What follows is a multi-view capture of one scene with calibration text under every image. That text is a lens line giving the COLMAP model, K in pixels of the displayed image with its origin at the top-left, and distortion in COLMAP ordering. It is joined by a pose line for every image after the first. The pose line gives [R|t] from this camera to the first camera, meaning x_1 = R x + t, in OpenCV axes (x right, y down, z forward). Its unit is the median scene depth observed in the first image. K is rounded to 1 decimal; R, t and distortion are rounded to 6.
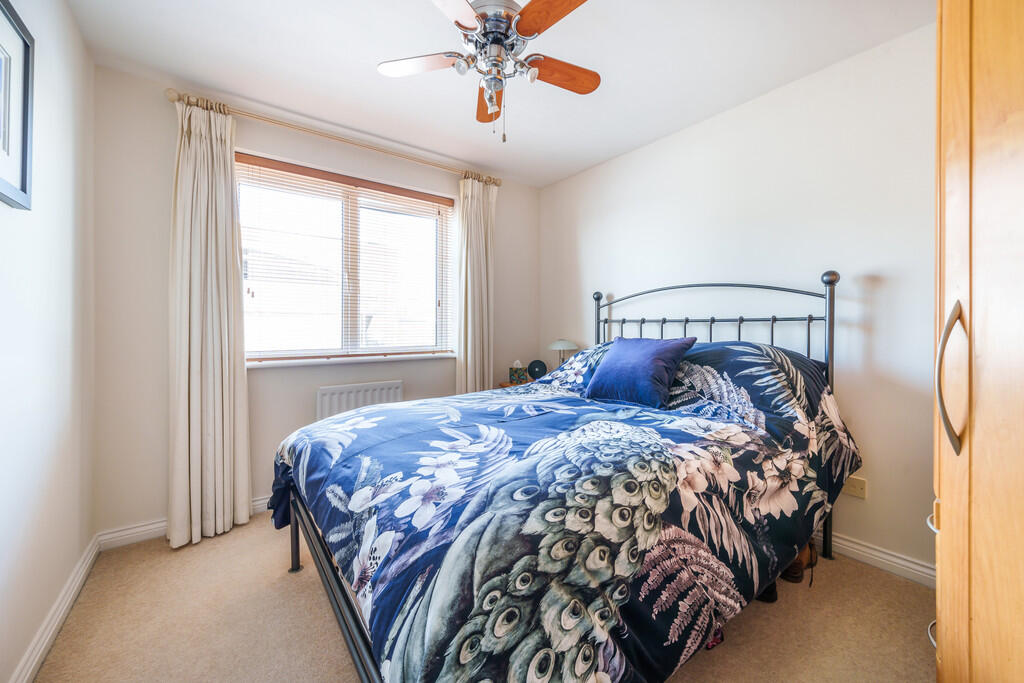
lens RADIAL K [[377.5, 0, 516.4], [0, 377.5, 336.1], [0, 0, 1]] dist [0.000727, 0.000031]
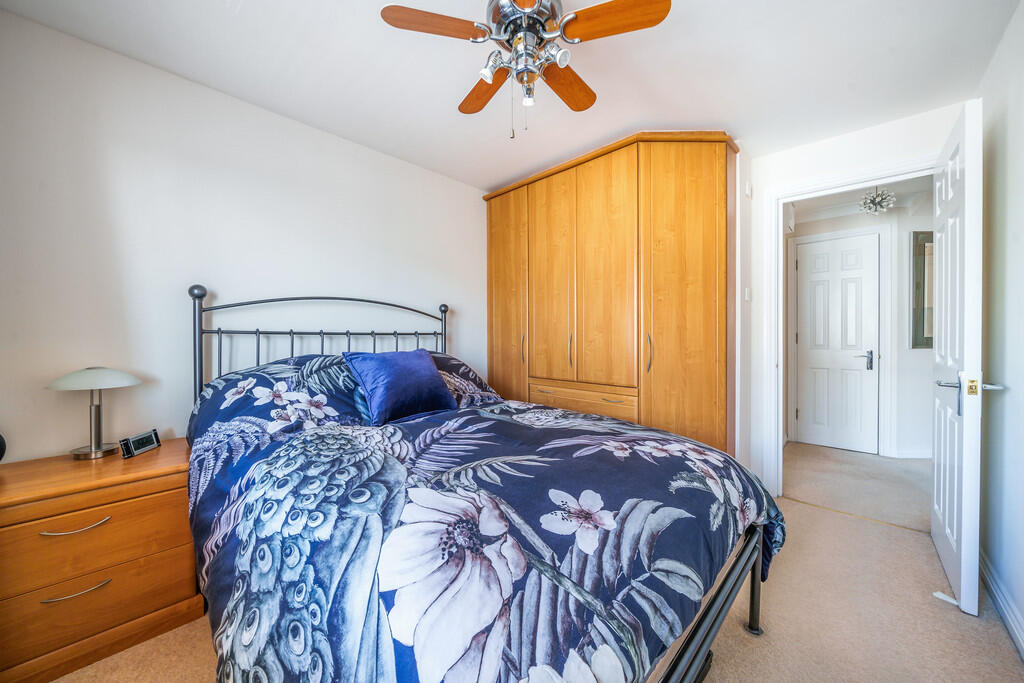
lens RADIAL K [[377.5, 0, 516.4], [0, 377.5, 336.1], [0, 0, 1]] dist [0.000727, 0.000031]
pose [[-0.157298, 0.007268, 0.987524, -0.779900], [0.032357, 0.999474, -0.002202, -0.024753], [-0.987021, 0.031607, -0.157450, 0.954985]]
